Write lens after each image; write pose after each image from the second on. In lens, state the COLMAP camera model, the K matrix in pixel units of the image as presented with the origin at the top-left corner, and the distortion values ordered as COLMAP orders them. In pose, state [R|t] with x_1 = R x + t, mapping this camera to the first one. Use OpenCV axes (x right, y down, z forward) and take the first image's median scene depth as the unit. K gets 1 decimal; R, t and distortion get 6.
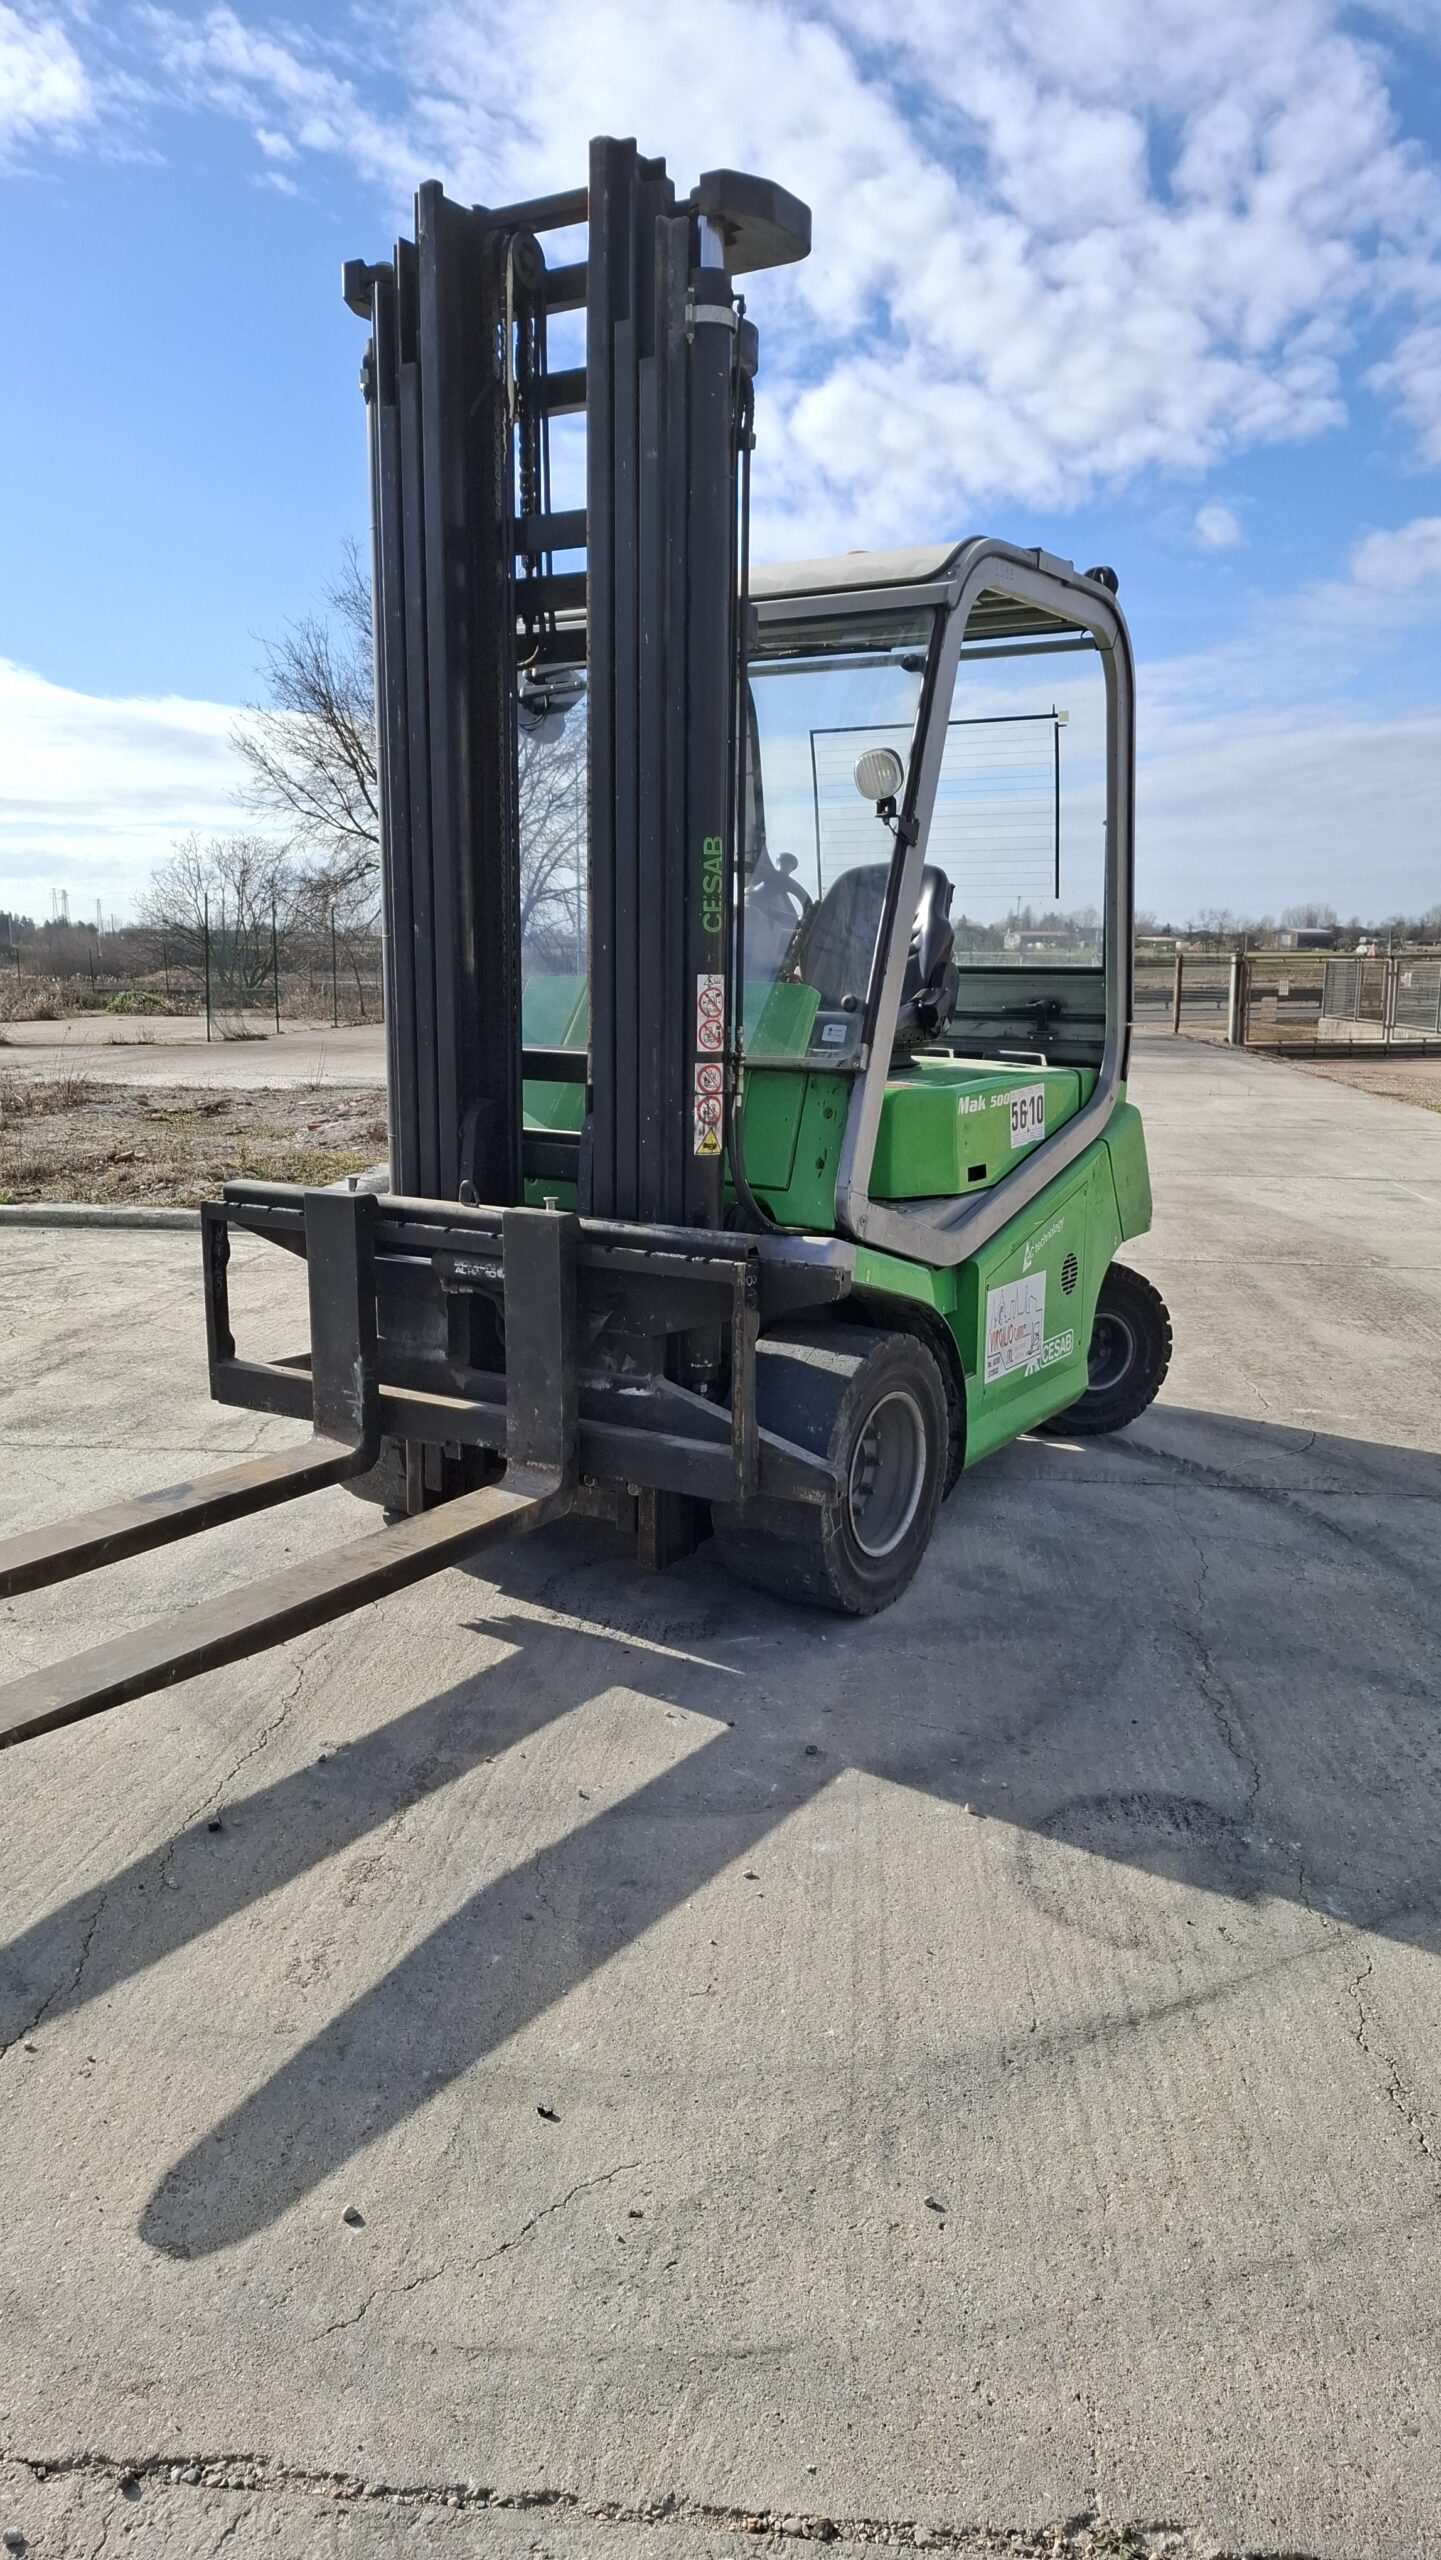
lens RADIAL K [[1795.5, 0, 720.5], [0, 1795.5, 1280.0], [0, 0, 1]] dist [0.082727, 0.000154]
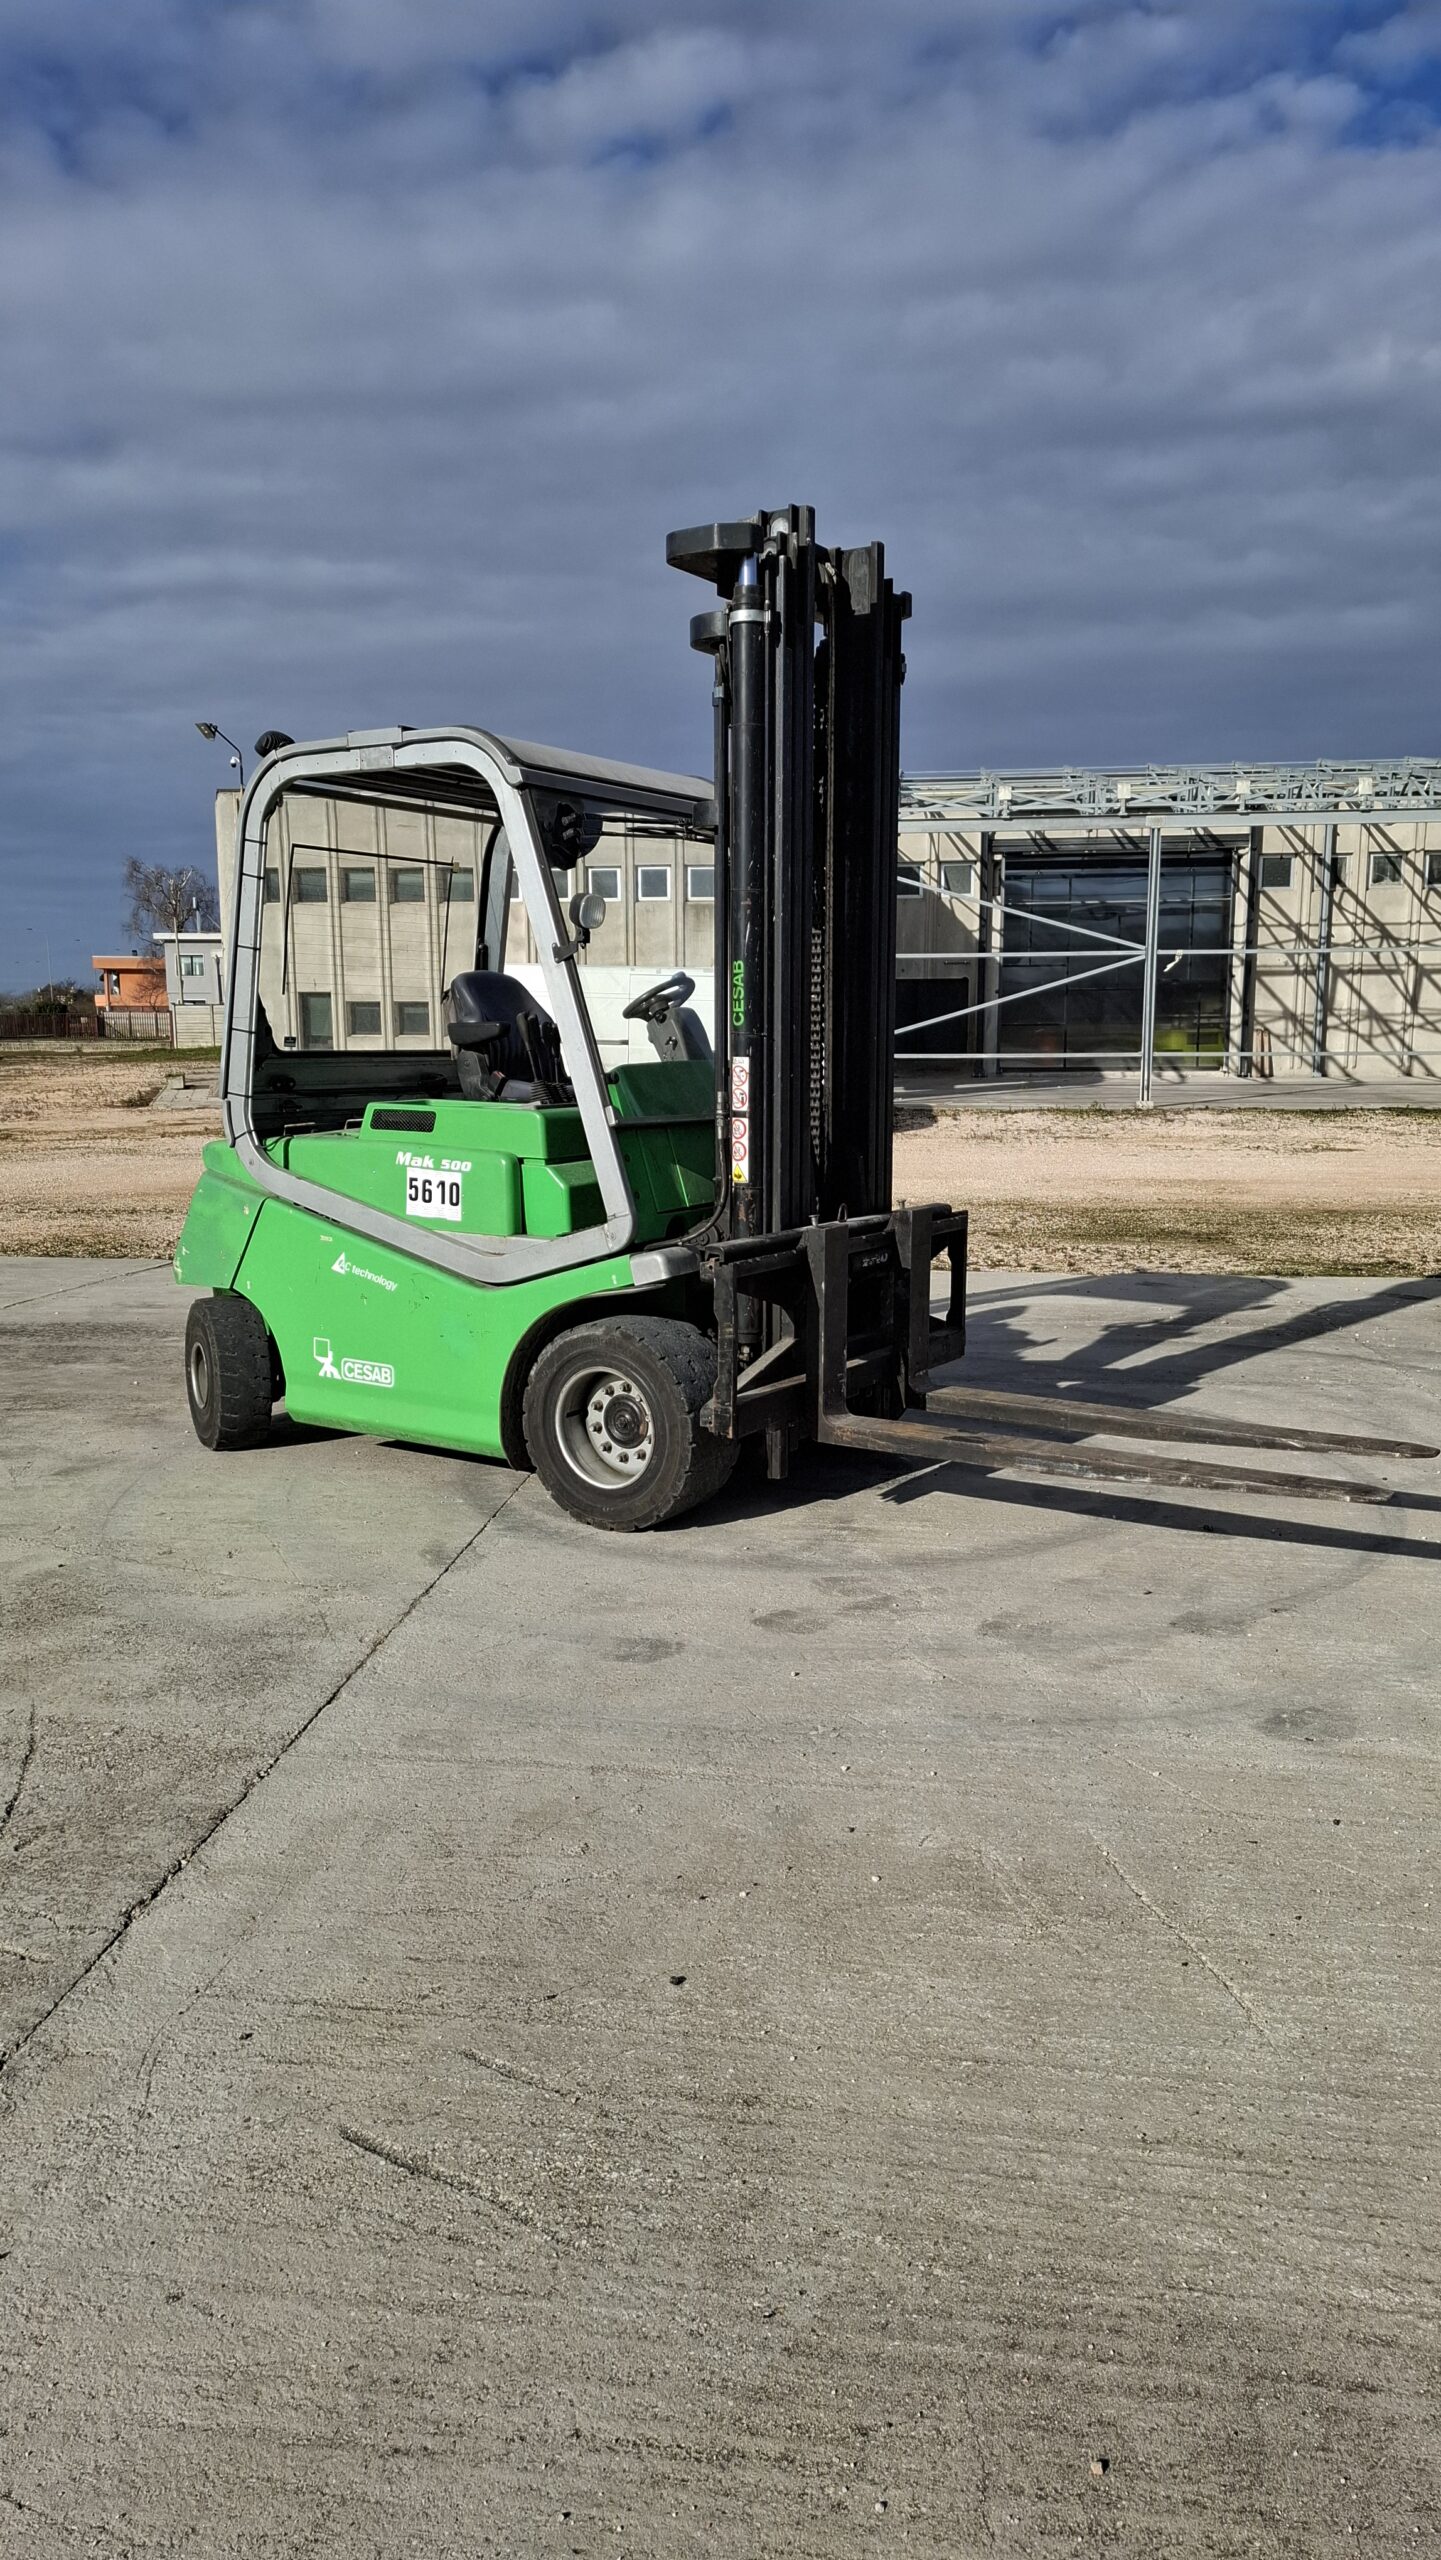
lens RADIAL K [[1795.5, 0, 720.5], [0, 1795.5, 1280.0], [0, 0, 1]] dist [0.082727, 0.000154]
pose [[-0.003632, -0.139481, 0.990218, -1.536056], [0.191800, 0.971743, 0.137582, -0.207308], [-0.981427, 0.190423, 0.023223, 1.068909]]
